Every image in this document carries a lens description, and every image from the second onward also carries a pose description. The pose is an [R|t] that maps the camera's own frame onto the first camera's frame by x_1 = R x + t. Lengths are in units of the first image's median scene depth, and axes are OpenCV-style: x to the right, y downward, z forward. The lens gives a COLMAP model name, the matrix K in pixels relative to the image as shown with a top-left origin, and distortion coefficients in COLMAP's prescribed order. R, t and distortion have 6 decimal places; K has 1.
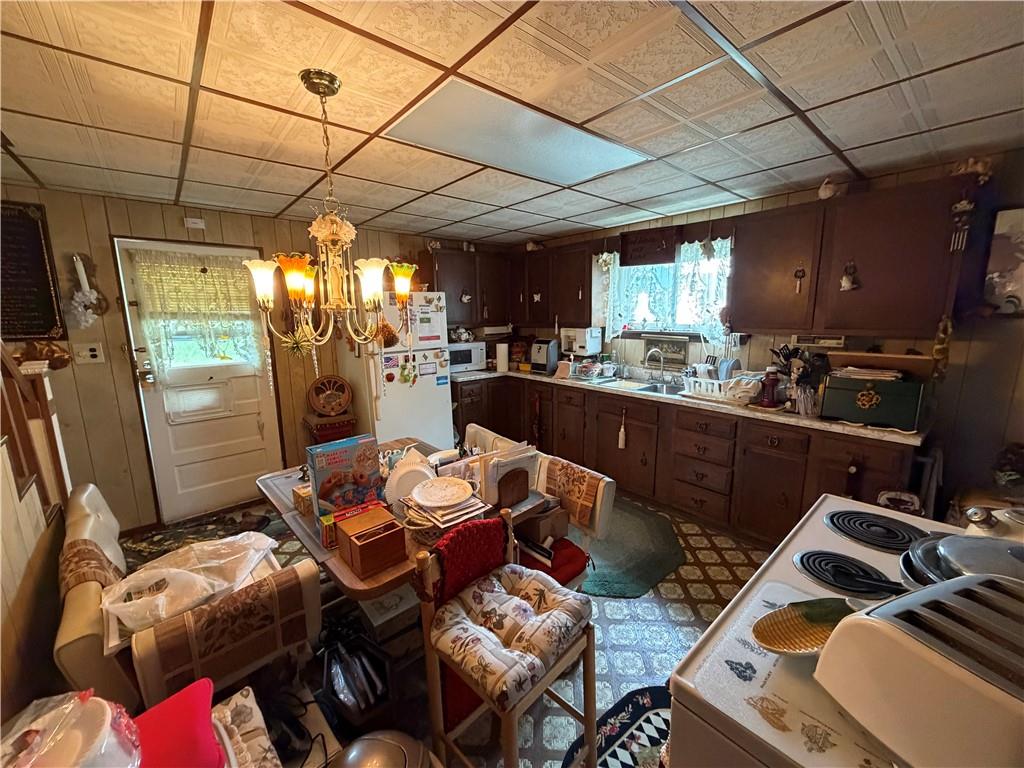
lens RADIAL K [[409.4, 0, 512.8], [0, 409.4, 386.2], [0, 0, 1]] dist [0.000533, -0.000160]
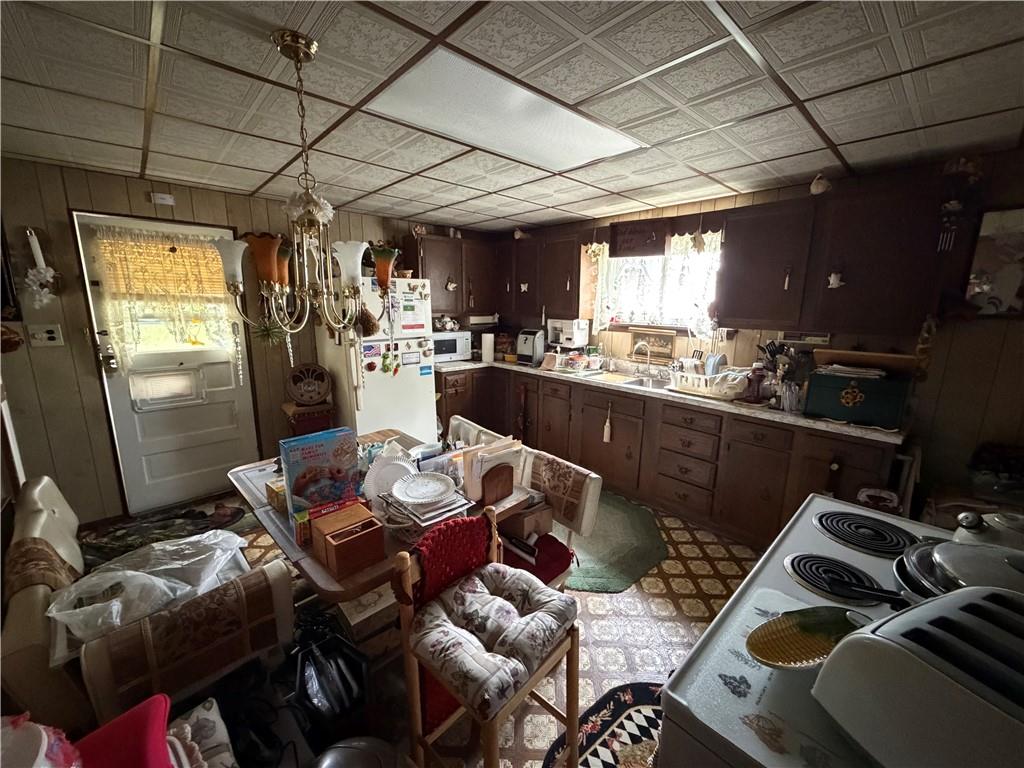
lens RADIAL K [[409.4, 0, 511.6], [0, 409.4, 385.9], [0, 0, 1]] dist [0.000533, -0.000160]
pose [[0.999257, 0.016322, 0.034912, -0.002918], [-0.017157, 0.999570, 0.023767, -0.005977], [-0.034509, -0.024348, 0.999108, 0.029157]]
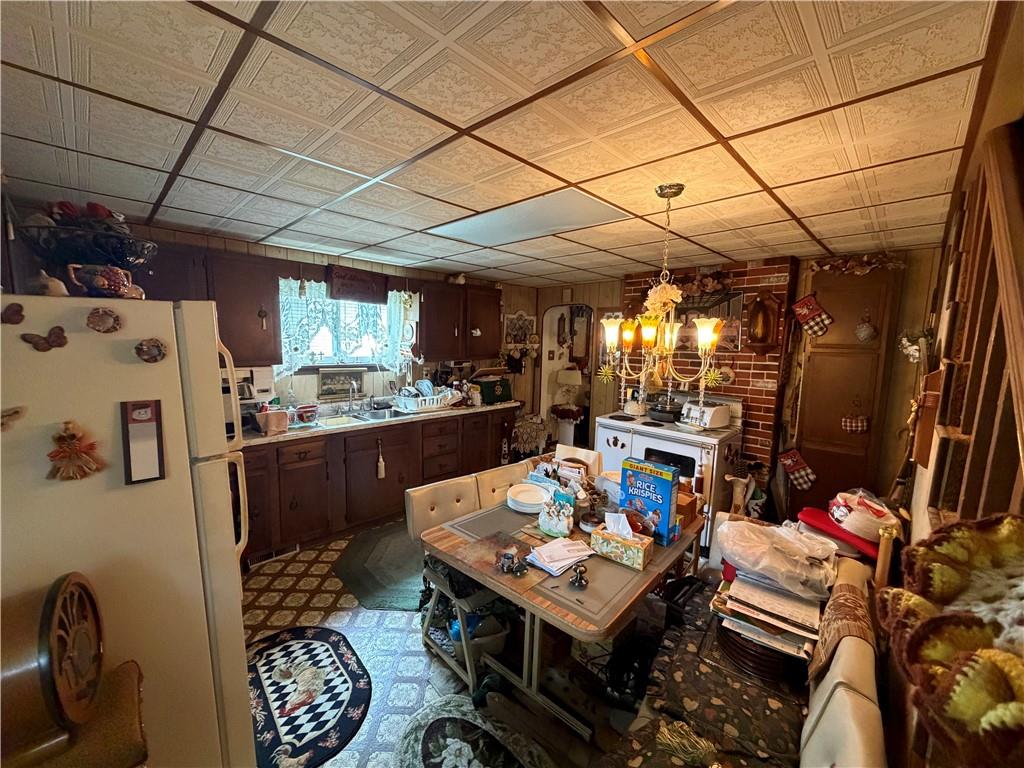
lens RADIAL K [[409.4, 0, 513.5], [0, 409.4, 388.7], [0, 0, 1]] dist [0.000533, -0.000160]
pose [[-0.091420, -0.111322, 0.989570, -1.264223], [0.159660, 0.979237, 0.124910, -0.239294], [-0.982930, 0.169414, -0.071748, 1.181897]]
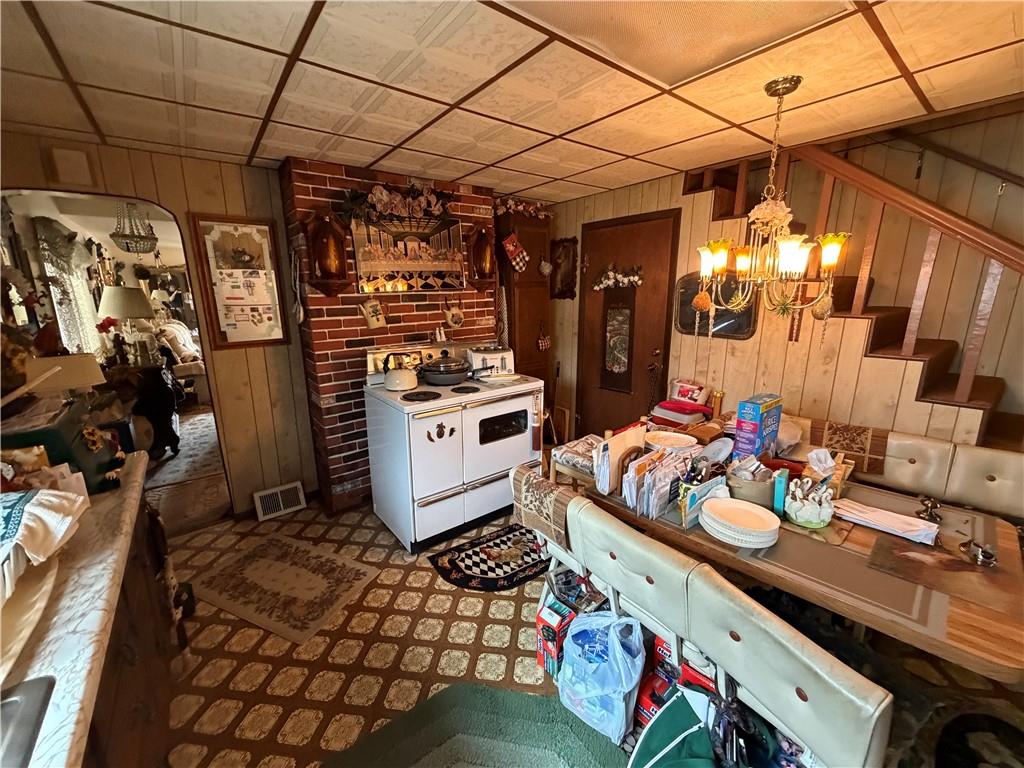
lens RADIAL K [[409.4, 0, 511.1], [0, 409.4, 384.6], [0, 0, 1]] dist [0.000533, -0.000160]
pose [[-0.998584, 0.015148, 0.050991, 0.169852], [0.034185, 0.917182, 0.396998, -0.307021], [-0.040755, 0.398179, -0.916402, 1.682380]]
